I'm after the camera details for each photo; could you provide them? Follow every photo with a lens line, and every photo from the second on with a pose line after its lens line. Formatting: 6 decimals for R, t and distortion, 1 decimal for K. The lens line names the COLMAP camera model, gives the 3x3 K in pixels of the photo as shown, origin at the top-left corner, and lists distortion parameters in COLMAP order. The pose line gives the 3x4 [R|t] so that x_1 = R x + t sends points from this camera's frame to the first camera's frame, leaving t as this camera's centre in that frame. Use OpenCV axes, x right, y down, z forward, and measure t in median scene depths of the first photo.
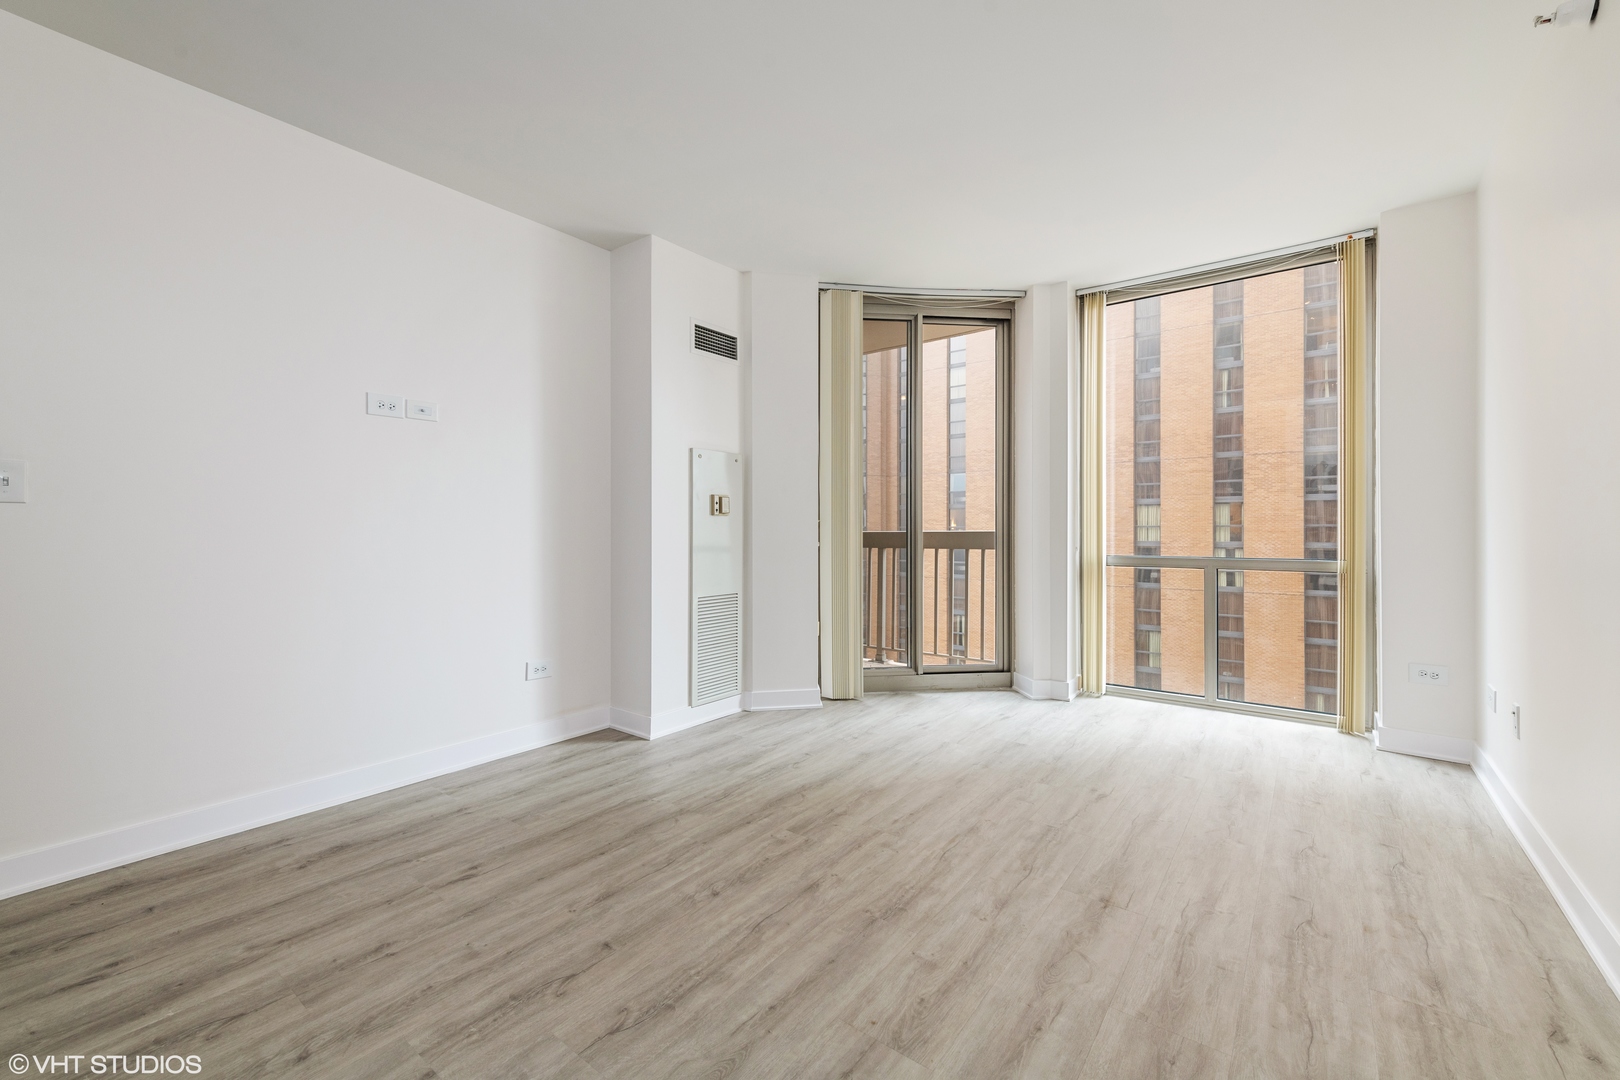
lens RADIAL K [[668.3, 0, 802.8], [0, 668.3, 529.3], [0, 0, 1]] dist [0.001580, -0.000130]
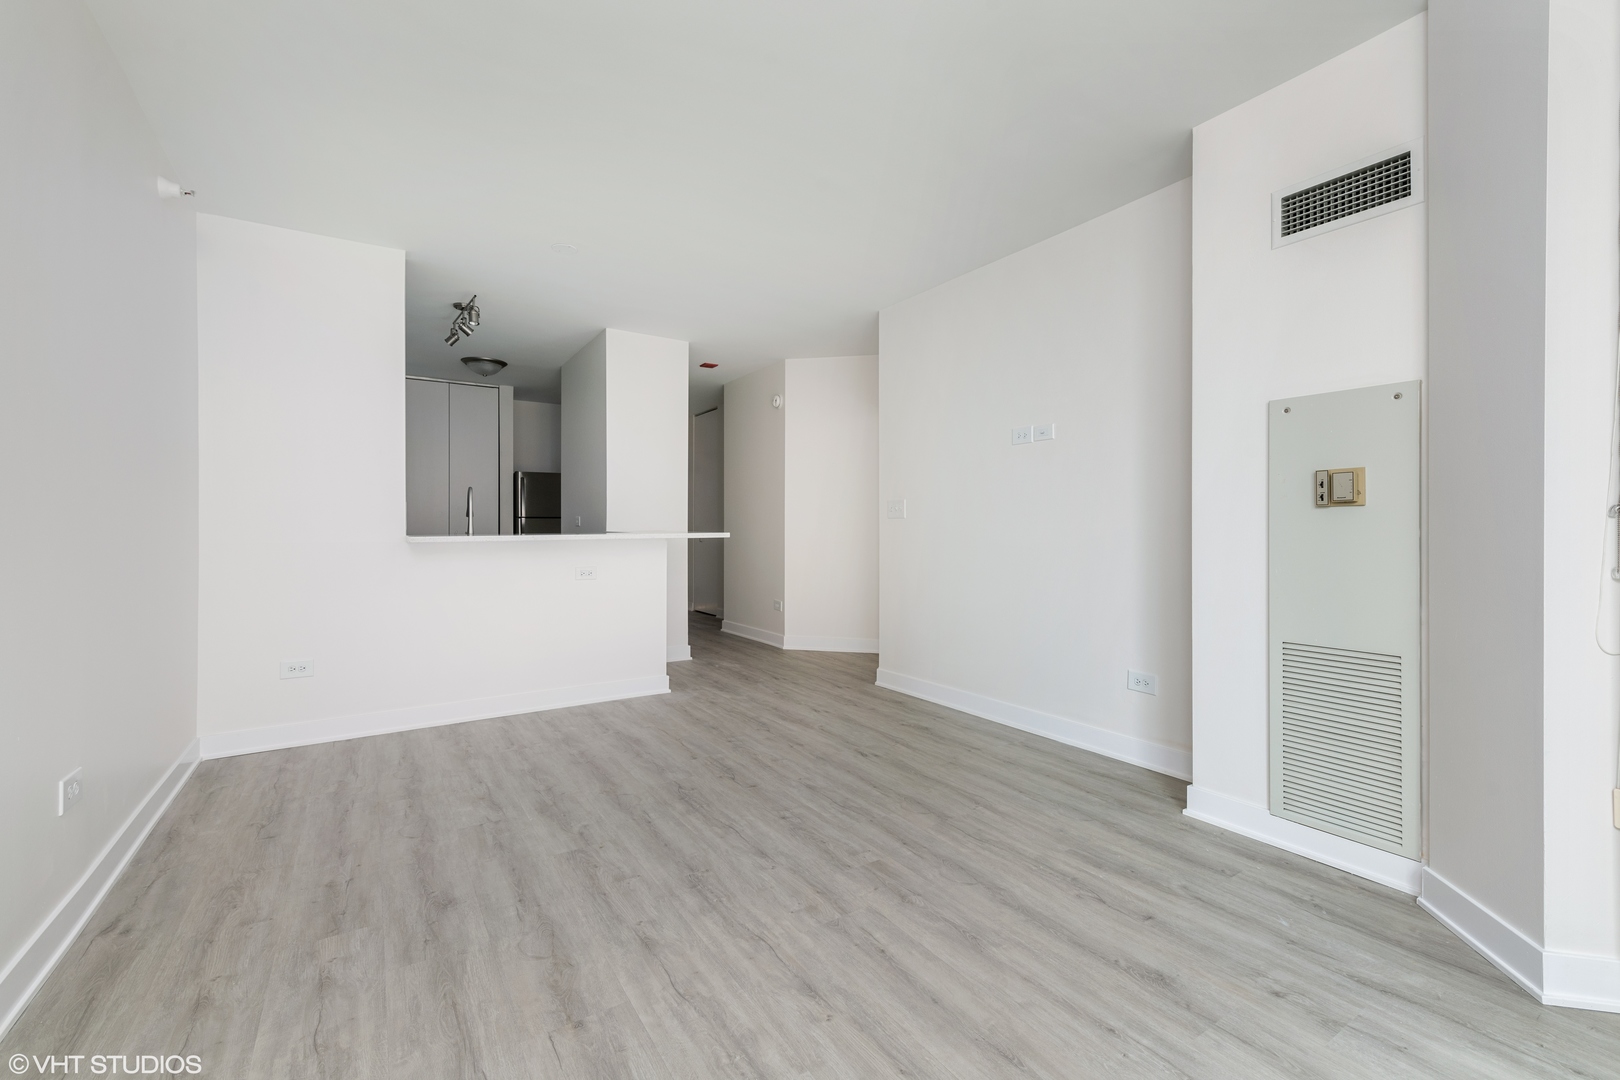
lens RADIAL K [[668.3, 0, 802.8], [0, 668.3, 529.3], [0, 0, 1]] dist [0.001580, -0.000130]
pose [[-0.332772, 0.005572, -0.942991, 0.736575], [0.000141, 0.999983, 0.005859, -0.006770], [0.943007, 0.001817, -0.332767, 1.020260]]
